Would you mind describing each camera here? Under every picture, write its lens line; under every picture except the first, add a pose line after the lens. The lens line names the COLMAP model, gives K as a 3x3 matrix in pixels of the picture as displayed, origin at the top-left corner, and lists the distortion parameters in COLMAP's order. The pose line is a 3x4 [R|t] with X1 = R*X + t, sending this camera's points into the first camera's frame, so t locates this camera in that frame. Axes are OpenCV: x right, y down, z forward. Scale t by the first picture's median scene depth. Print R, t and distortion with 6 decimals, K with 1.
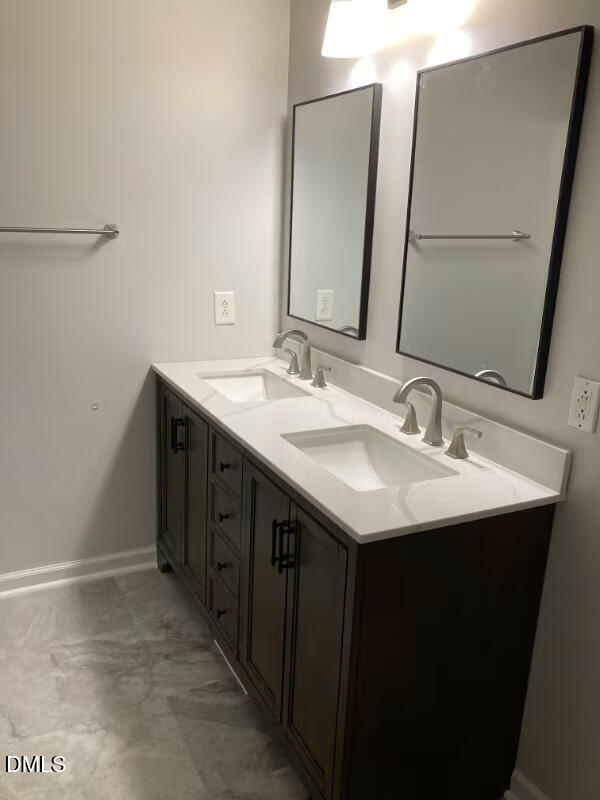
lens RADIAL K [[659.5, 0, 300.0], [0, 659.5, 400.0], [0, 0, 1]] dist [0.072385, -0.061544]
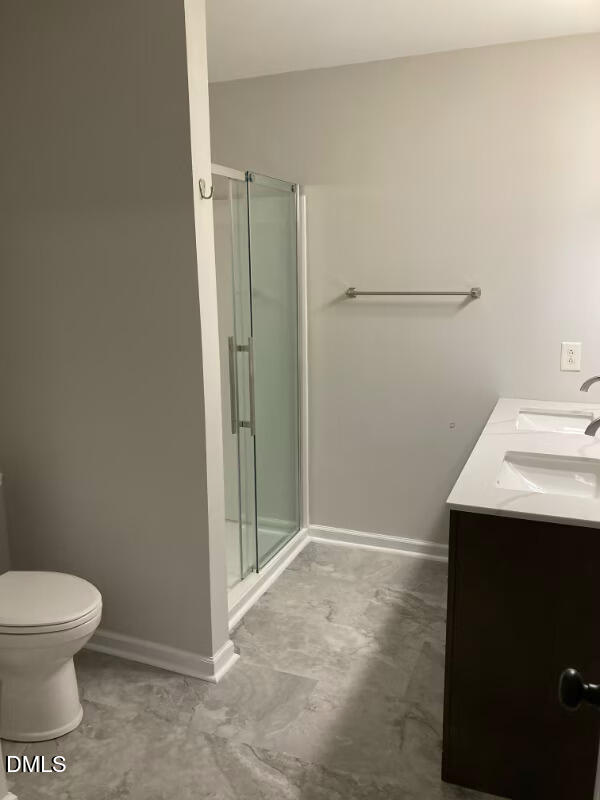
lens RADIAL K [[659.5, 0, 300.0], [0, 659.5, 400.0], [0, 0, 1]] dist [0.072385, -0.061544]
pose [[0.669849, 0.103144, -0.735298, 0.512093], [-0.169166, 0.985460, -0.015873, 0.037255], [0.722970, 0.135020, 0.677558, -0.119361]]
